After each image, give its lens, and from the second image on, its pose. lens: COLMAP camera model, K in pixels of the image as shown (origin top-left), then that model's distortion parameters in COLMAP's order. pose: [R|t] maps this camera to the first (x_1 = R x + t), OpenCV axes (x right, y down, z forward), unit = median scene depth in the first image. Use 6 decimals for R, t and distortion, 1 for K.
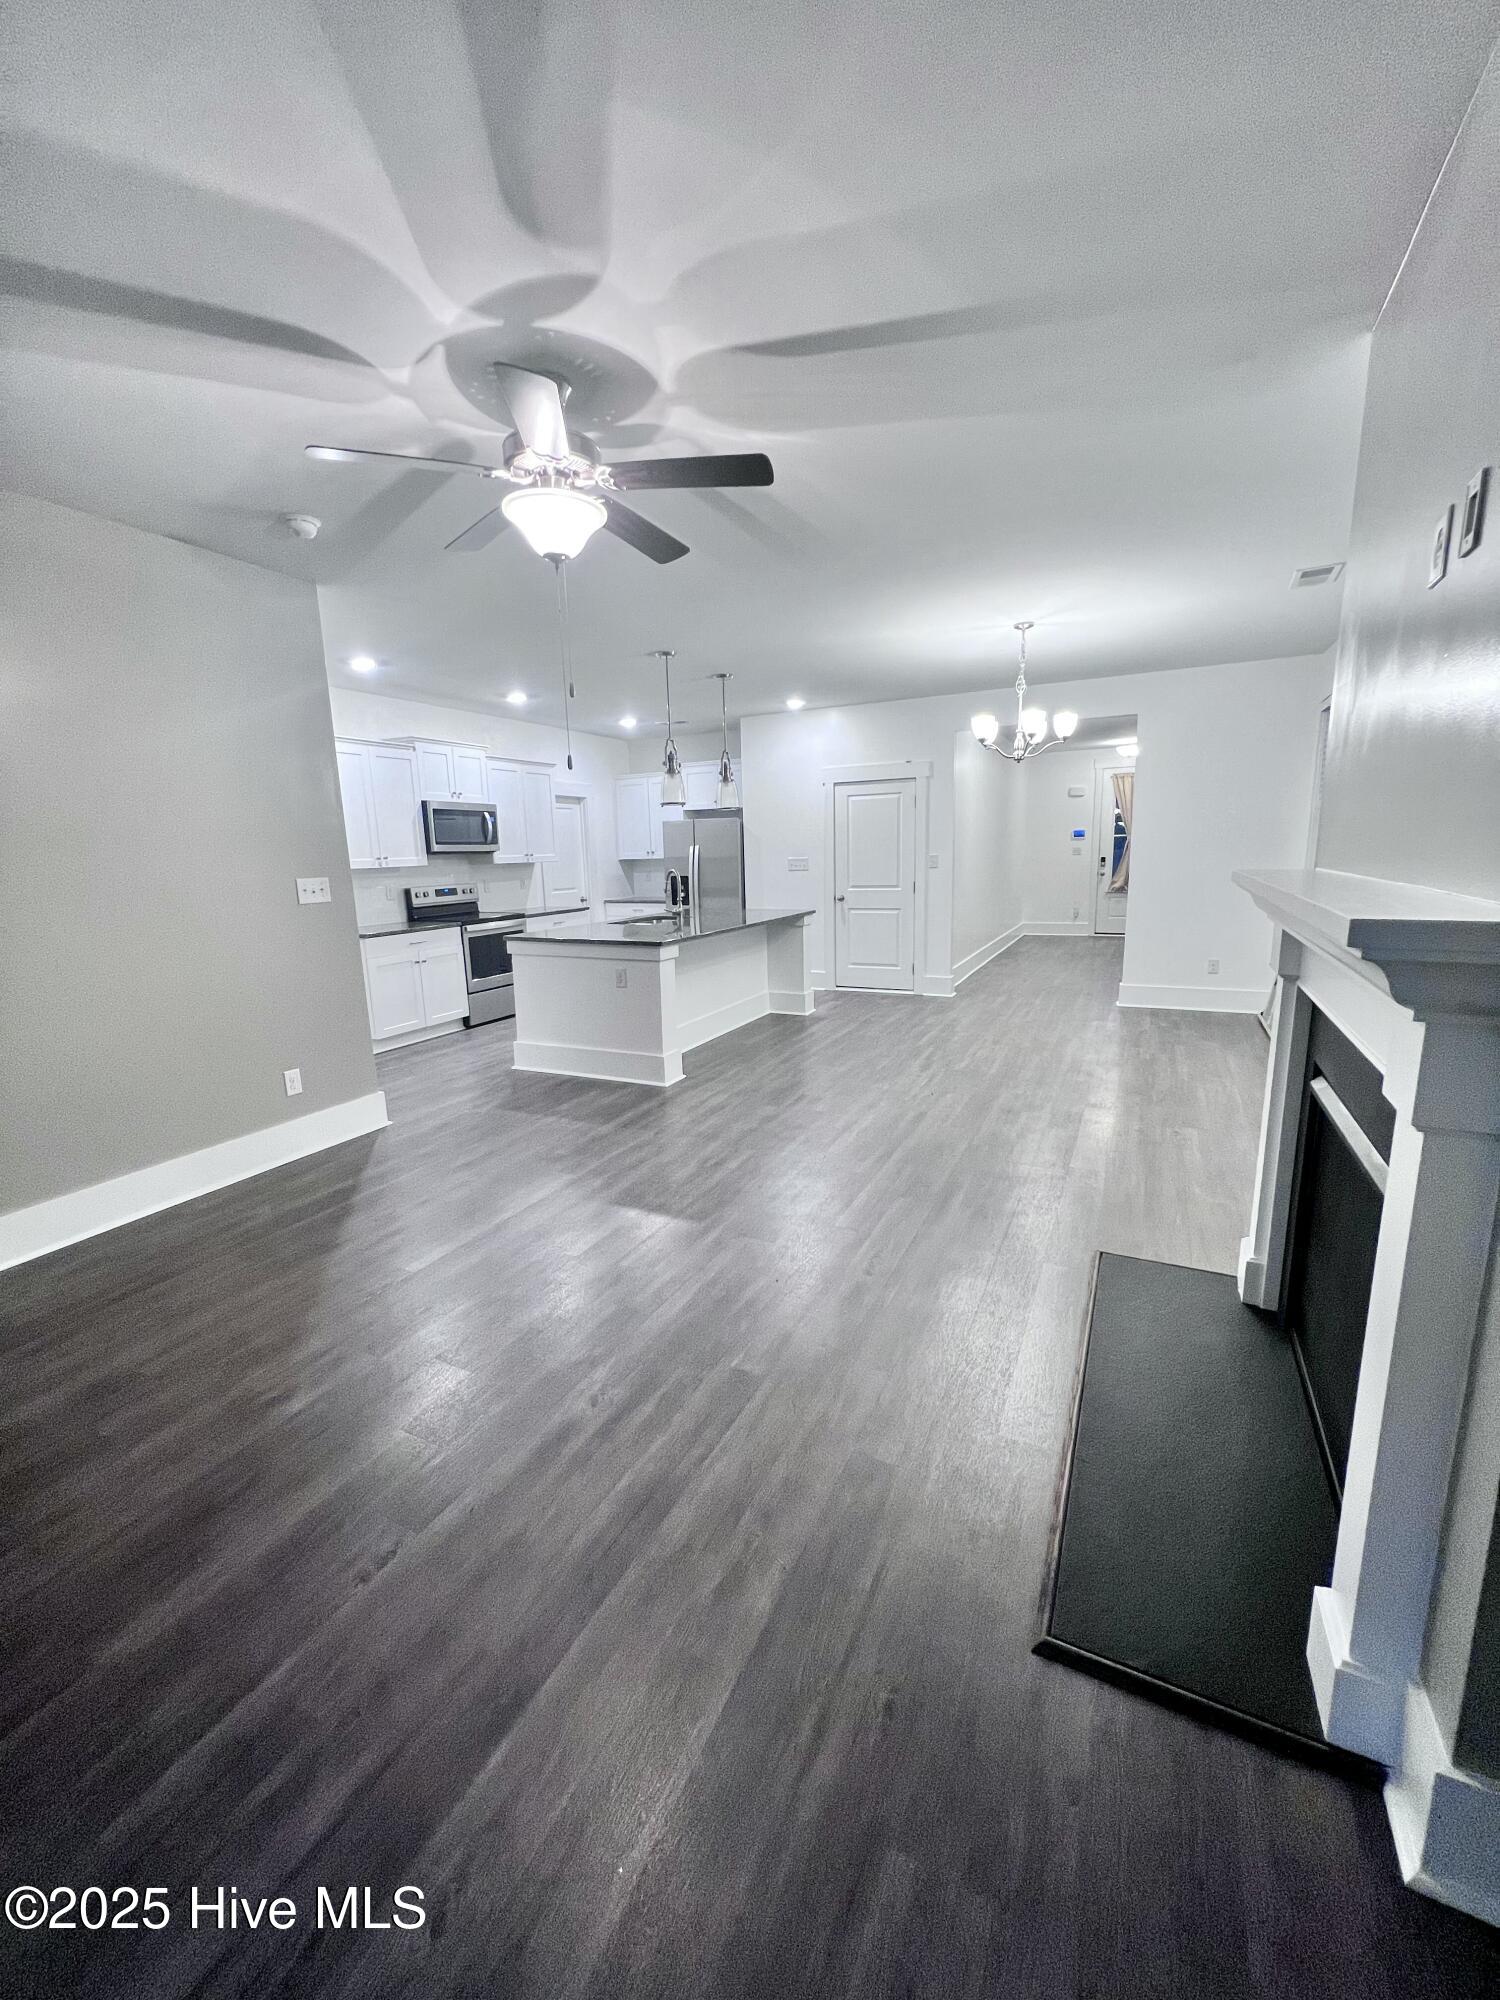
lens RADIAL K [[797.6, 0, 747.8], [0, 797.6, 1003.9], [0, 0, 1]] dist [0.000539, 0.000081]
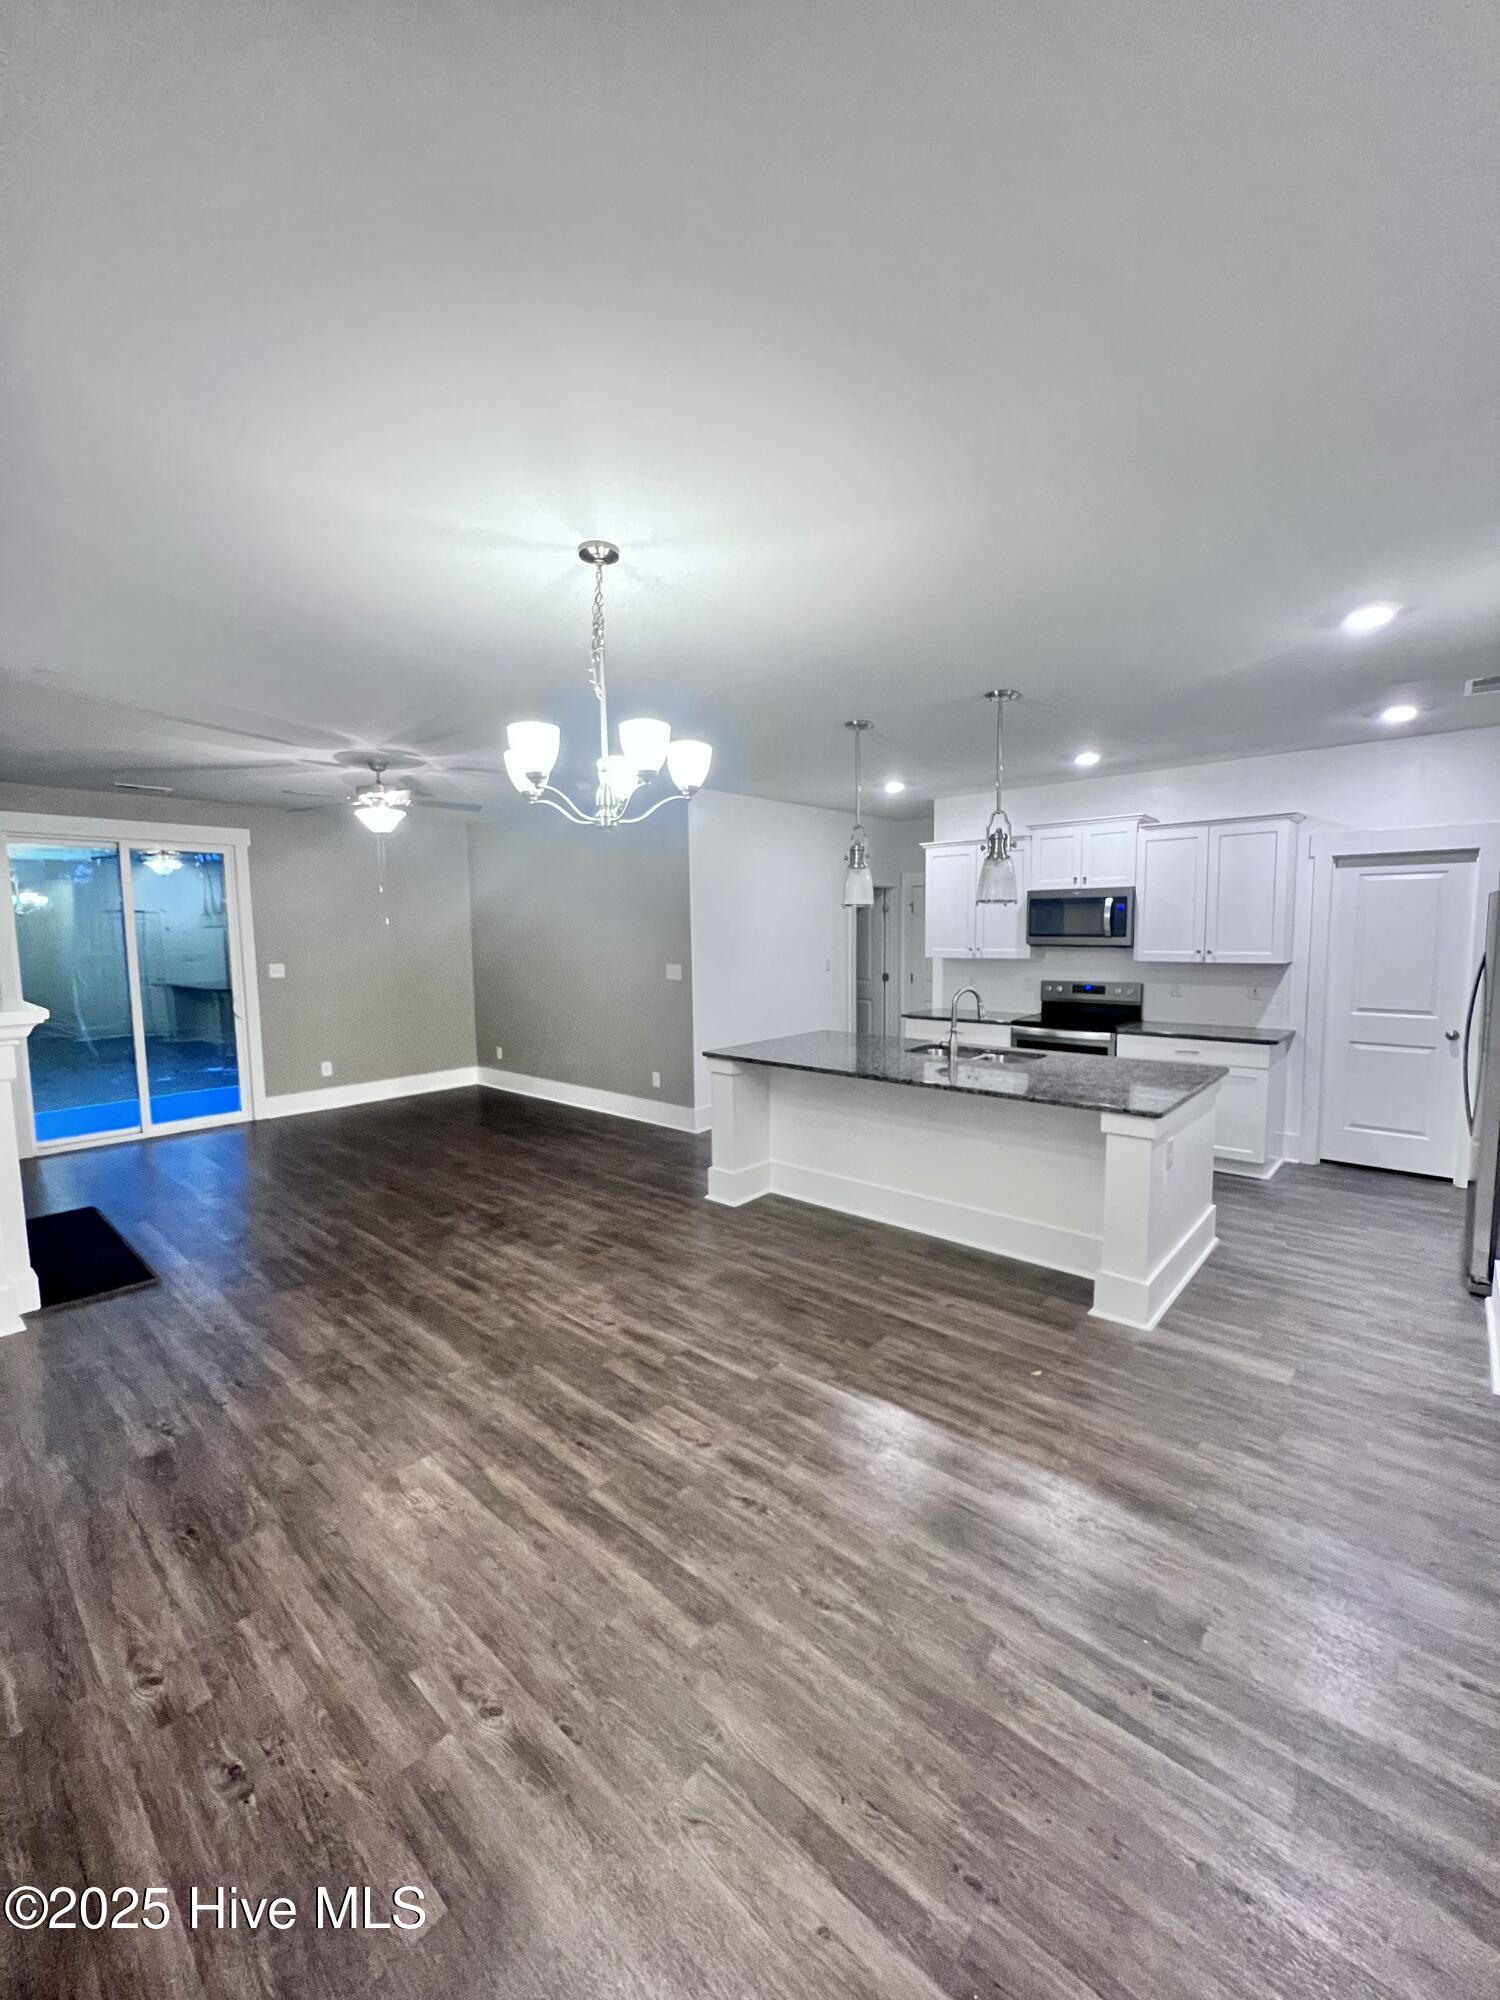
lens RADIAL K [[804.7, 0, 748.6], [0, 804.7, 1005.2], [0, 0, 1]] dist [-0.002759, 0.000247]
pose [[-0.264144, 0.122874, -0.956624, 0.567026], [-0.162856, 0.971928, 0.169808, -0.214724], [0.950635, 0.200646, -0.236718, 0.871939]]
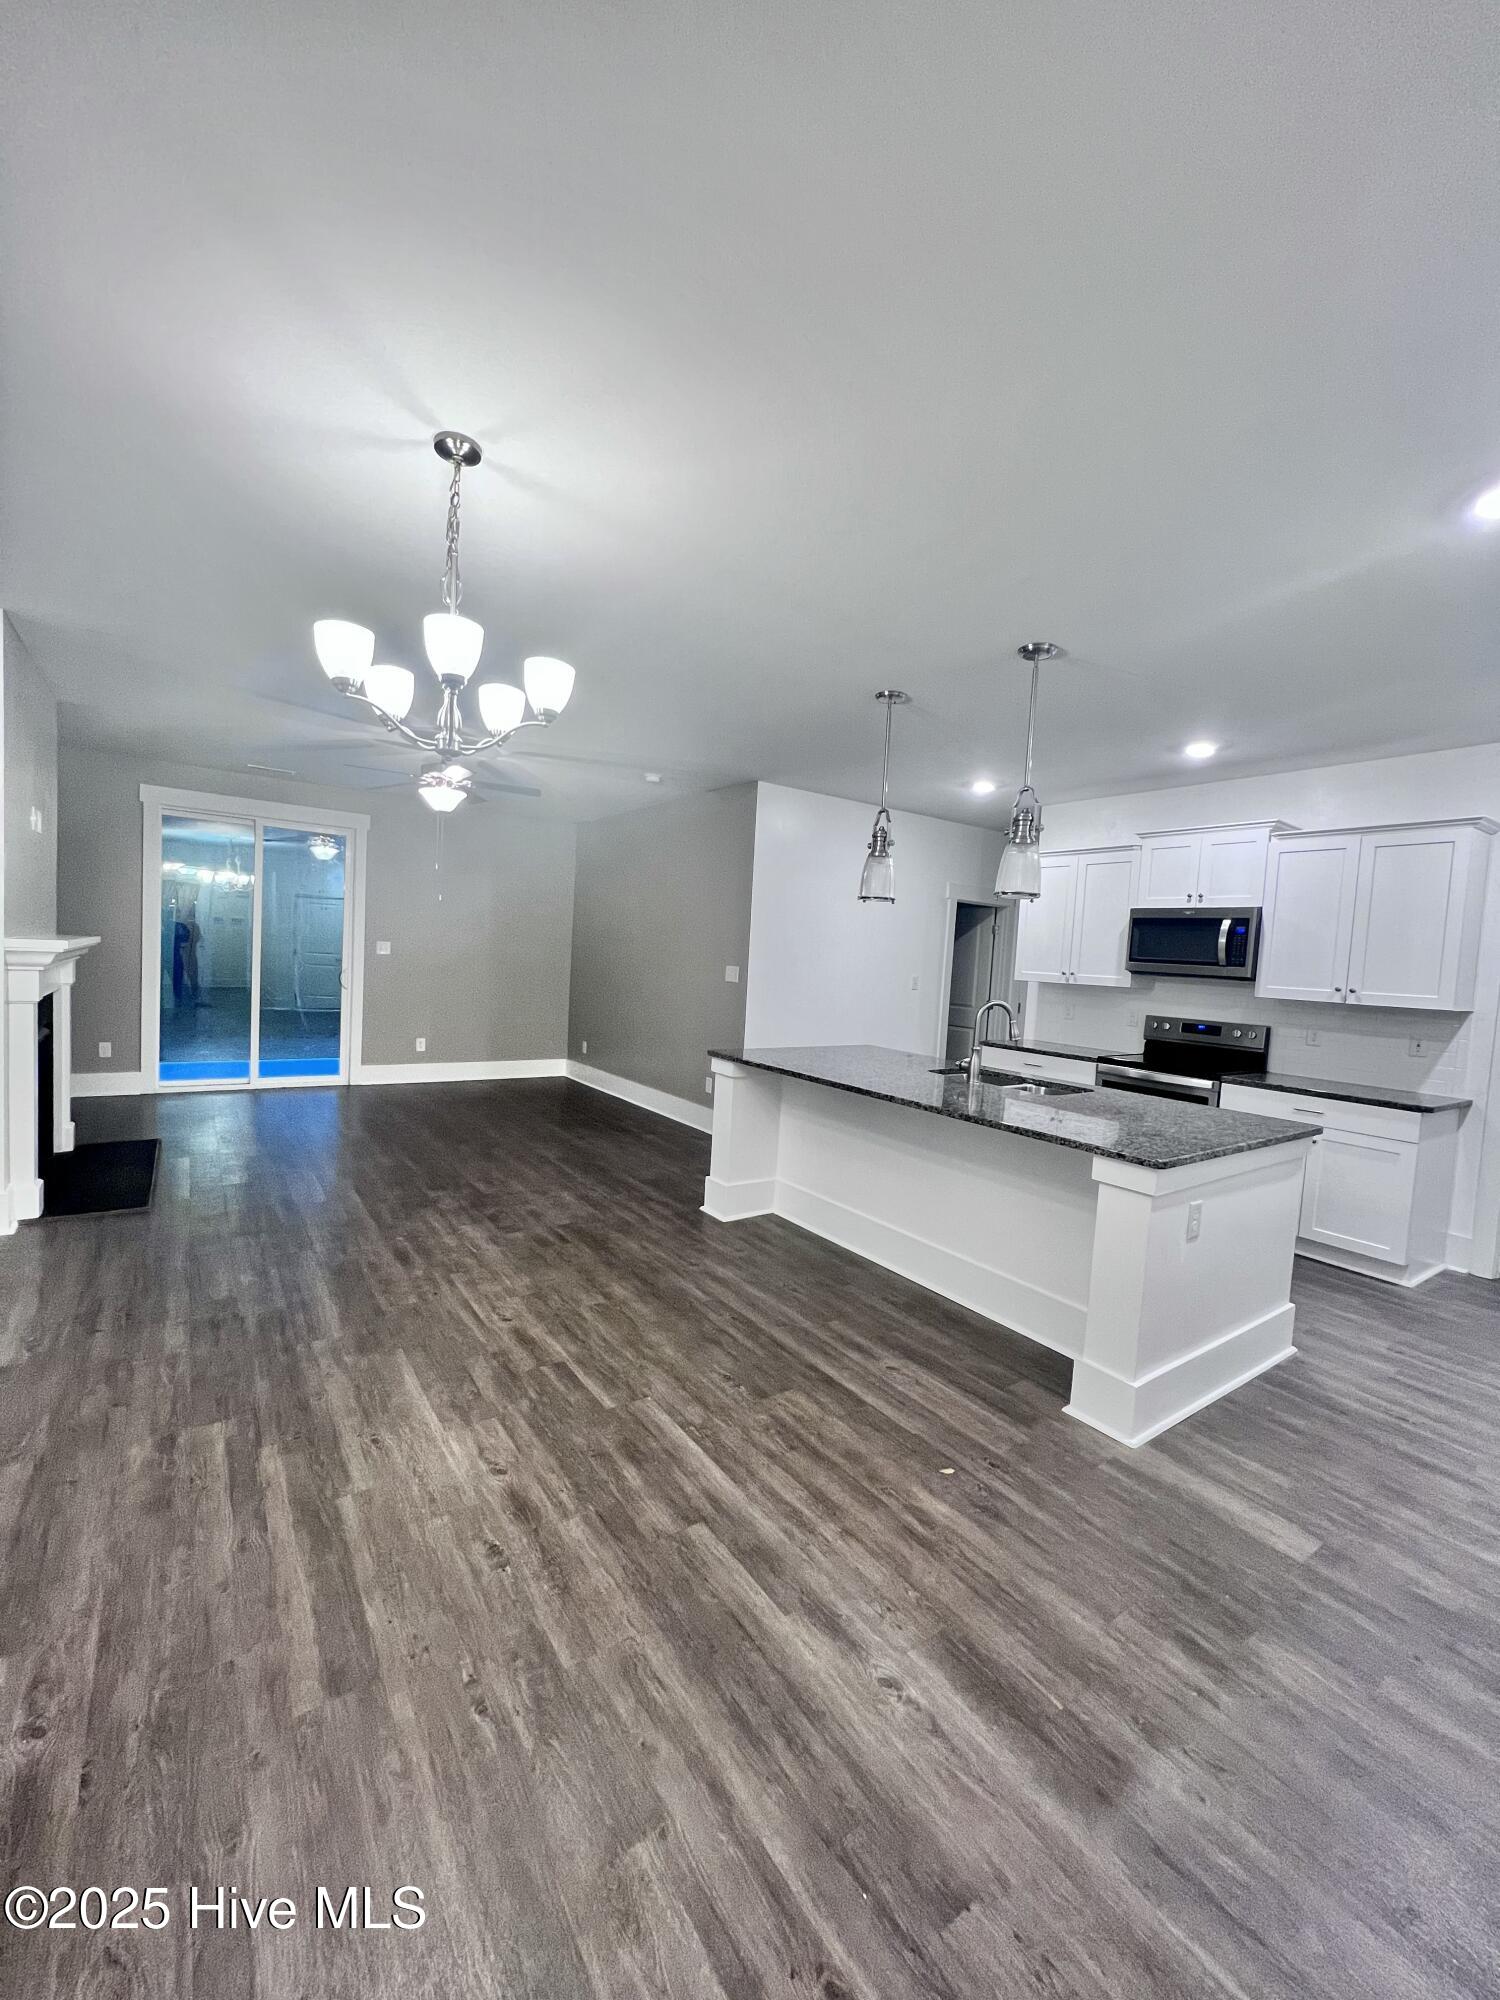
lens RADIAL K [[797.6, 0, 747.8], [0, 797.6, 1003.9], [0, 0, 1]] dist [0.000539, 0.000081]
pose [[-0.475133, 0.054298, -0.878237, 0.464089], [-0.209399, 0.962442, 0.172791, -0.204144], [0.854635, 0.266001, -0.445918, 0.978985]]
